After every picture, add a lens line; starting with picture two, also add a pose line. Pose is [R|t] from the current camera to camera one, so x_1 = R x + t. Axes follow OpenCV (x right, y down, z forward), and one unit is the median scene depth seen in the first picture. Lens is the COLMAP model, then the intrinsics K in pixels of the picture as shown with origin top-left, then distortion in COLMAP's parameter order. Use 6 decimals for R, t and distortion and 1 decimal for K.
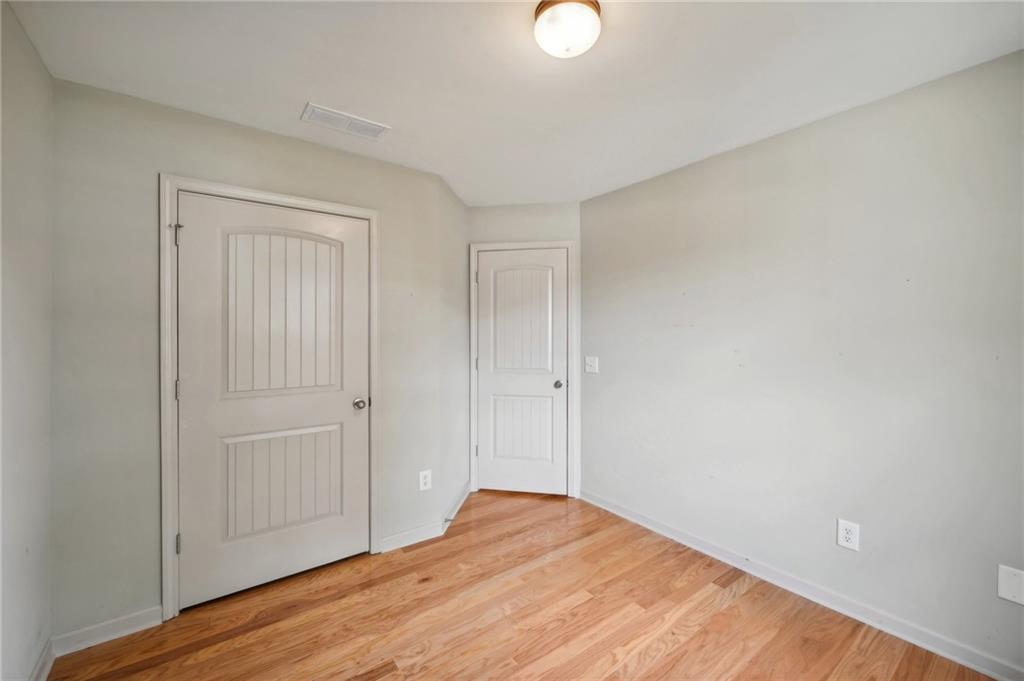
lens RADIAL K [[419.4, 0, 517.3], [0, 419.4, 335.7], [0, 0, 1]] dist [0.000598, 0.000030]
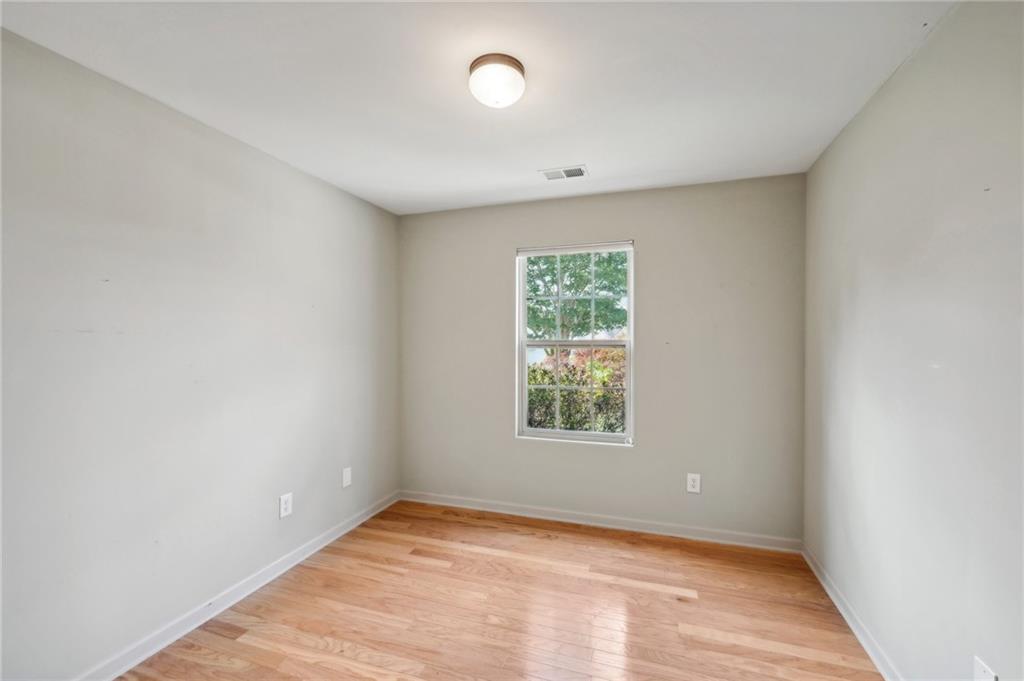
lens RADIAL K [[419.4, 0, 522.5], [0, 419.4, 342.7], [0, 0, 1]] dist [0.000598, 0.000030]
pose [[-0.576901, -0.005553, 0.816795, -0.620122], [0.008642, 0.999879, 0.012902, -0.014303], [-0.816769, 0.014502, -0.576783, 1.131971]]
